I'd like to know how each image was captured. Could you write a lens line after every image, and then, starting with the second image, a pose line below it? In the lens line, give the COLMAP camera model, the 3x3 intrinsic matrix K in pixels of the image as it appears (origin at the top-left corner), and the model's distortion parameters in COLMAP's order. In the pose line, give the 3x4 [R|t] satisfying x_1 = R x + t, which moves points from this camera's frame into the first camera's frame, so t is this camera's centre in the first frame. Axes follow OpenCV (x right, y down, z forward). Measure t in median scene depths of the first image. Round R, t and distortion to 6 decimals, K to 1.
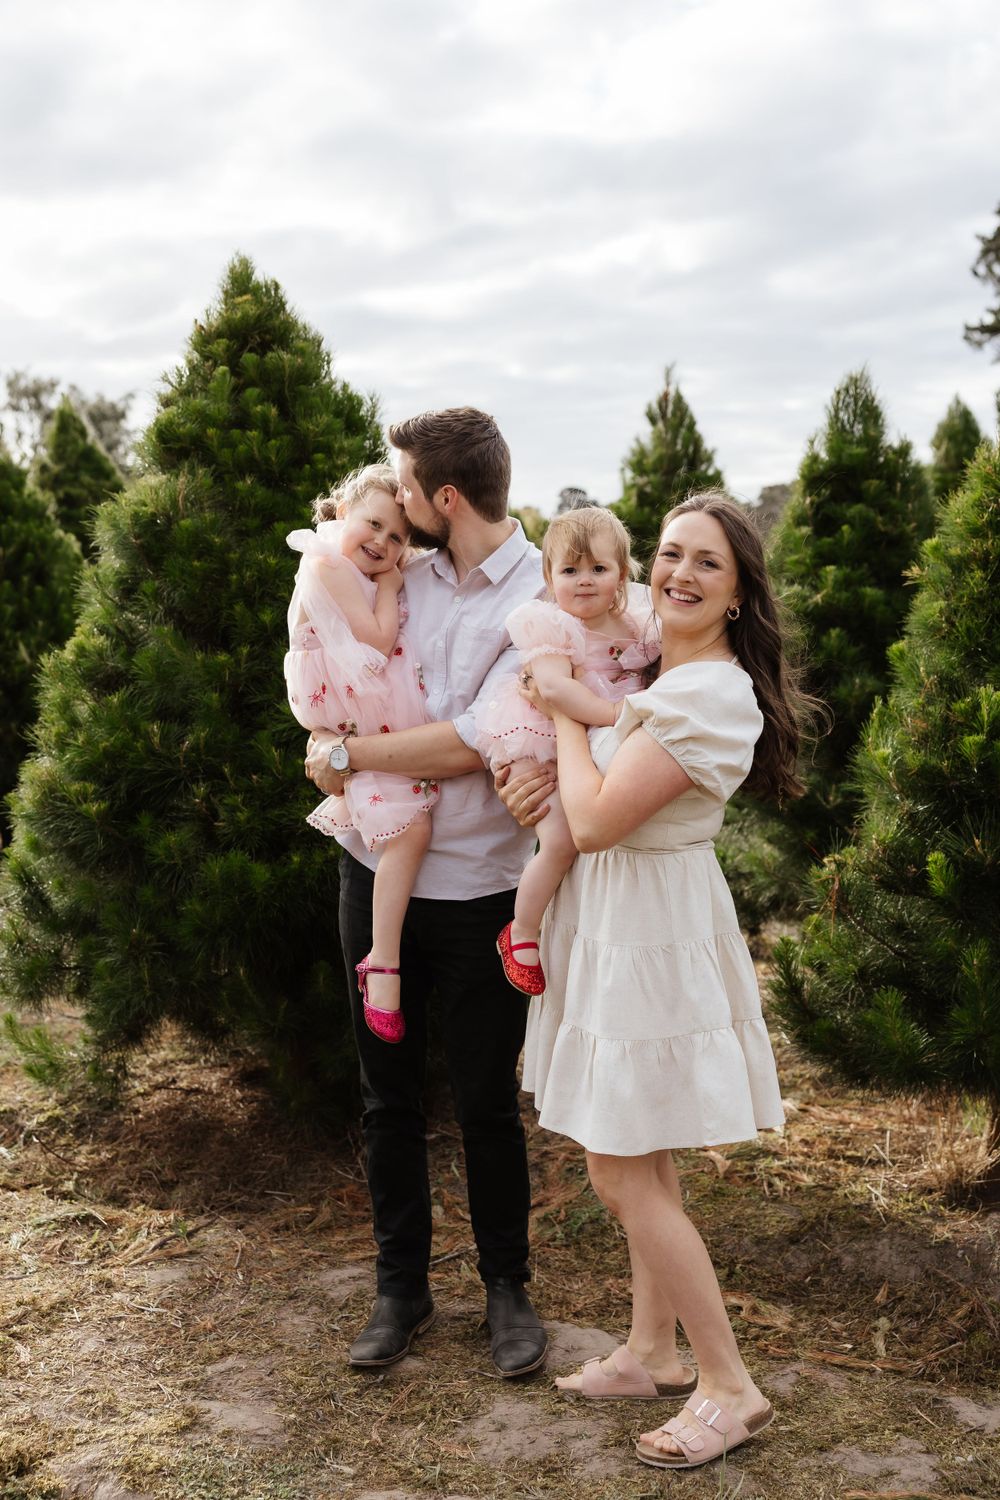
lens RADIAL K [[1631.5, 0, 493.0], [0, 1631.5, 765.0], [0, 0, 1]] dist [0.009294, 0.000000]
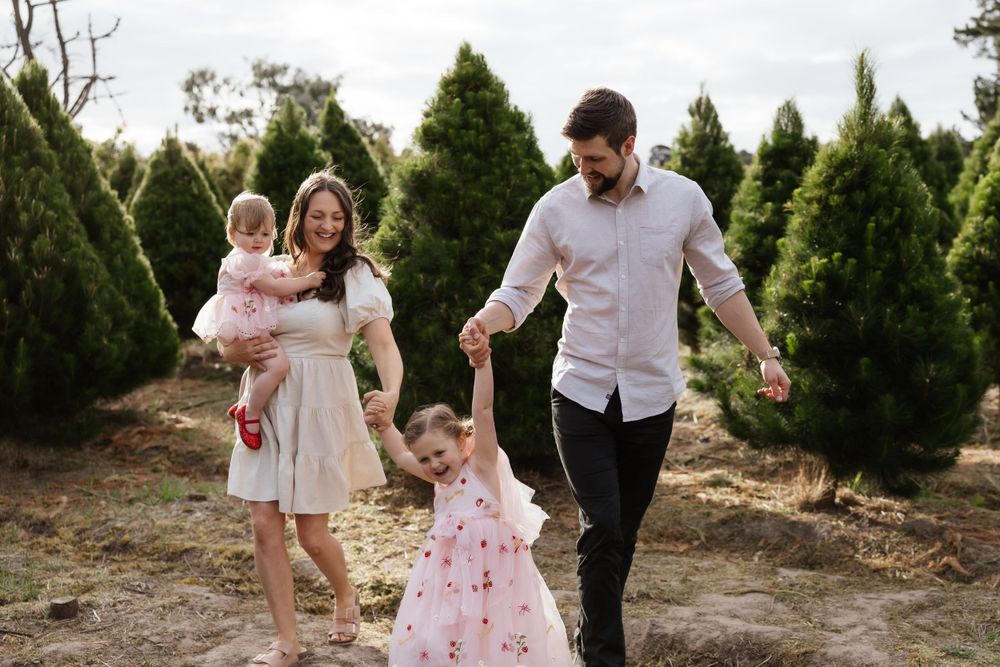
lens RADIAL K [[1223.5, 0, 512.8], [0, 1223.5, 359.8], [0, 0, 1]] dist [0.016561, 0.000000]
pose [[0.997432, 0.023299, -0.067722, 0.012922], [-0.022890, 0.999715, 0.006810, 0.063793], [0.067861, -0.005243, 0.997681, -0.484135]]
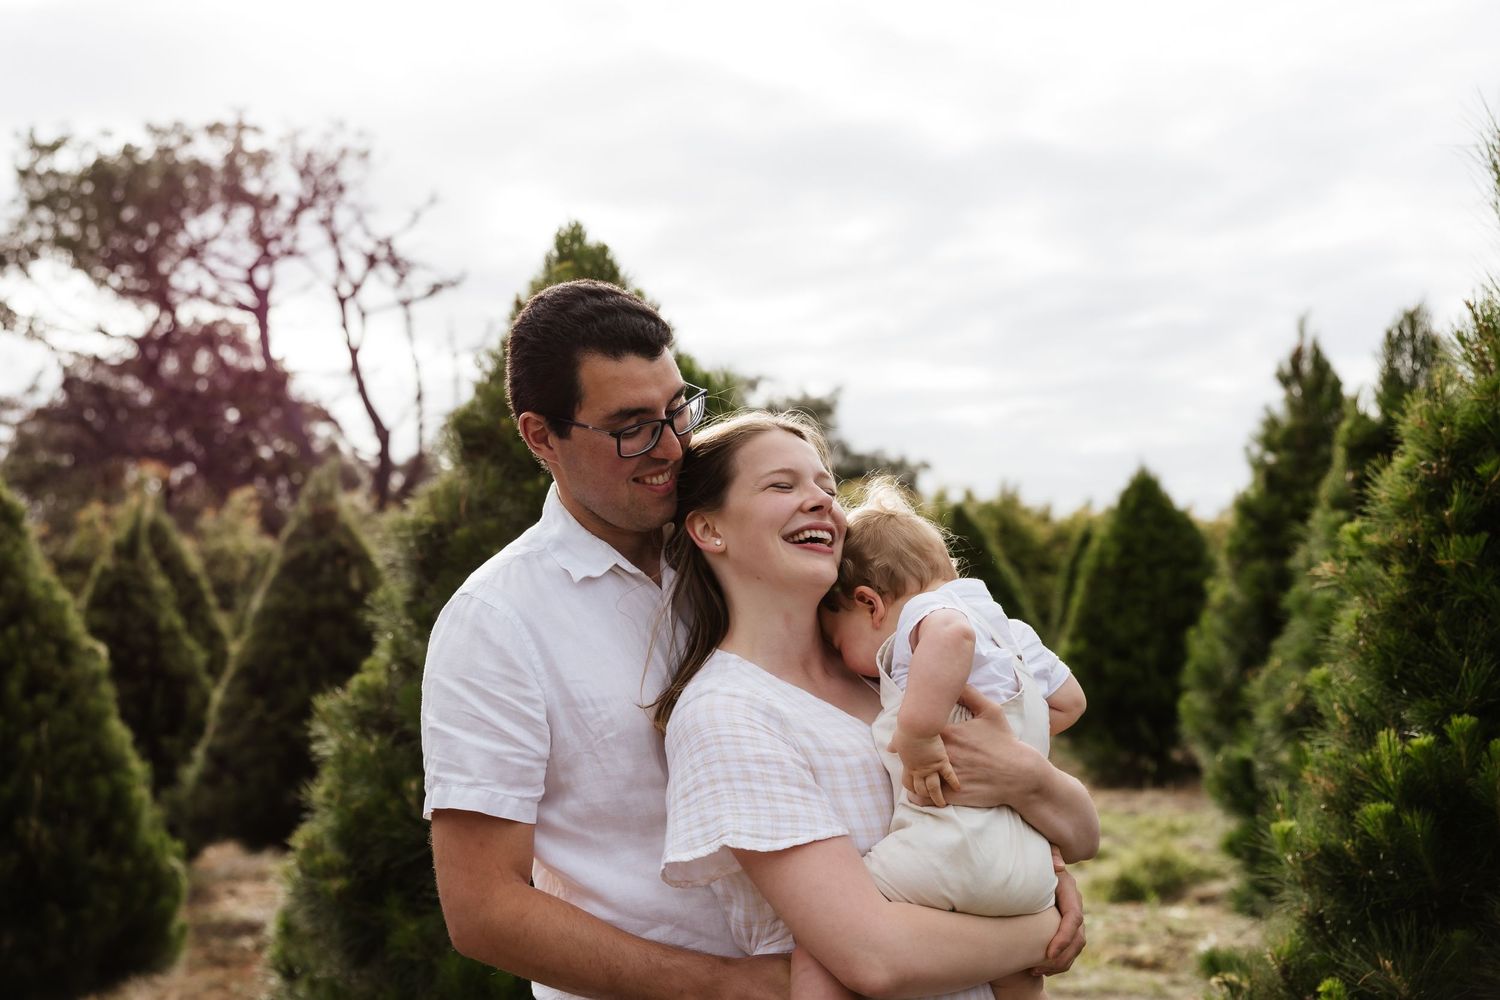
lens RADIAL K [[1948.5, 0, 746.9], [0, 1948.5, 487.5], [0, 0, 1]] dist [0.062464, 0.000000]
pose [[0.961122, -0.038888, -0.273370, 0.203890], [-0.007289, 0.986114, -0.165907, -0.007681], [0.276026, 0.161450, 0.947493, 0.091511]]
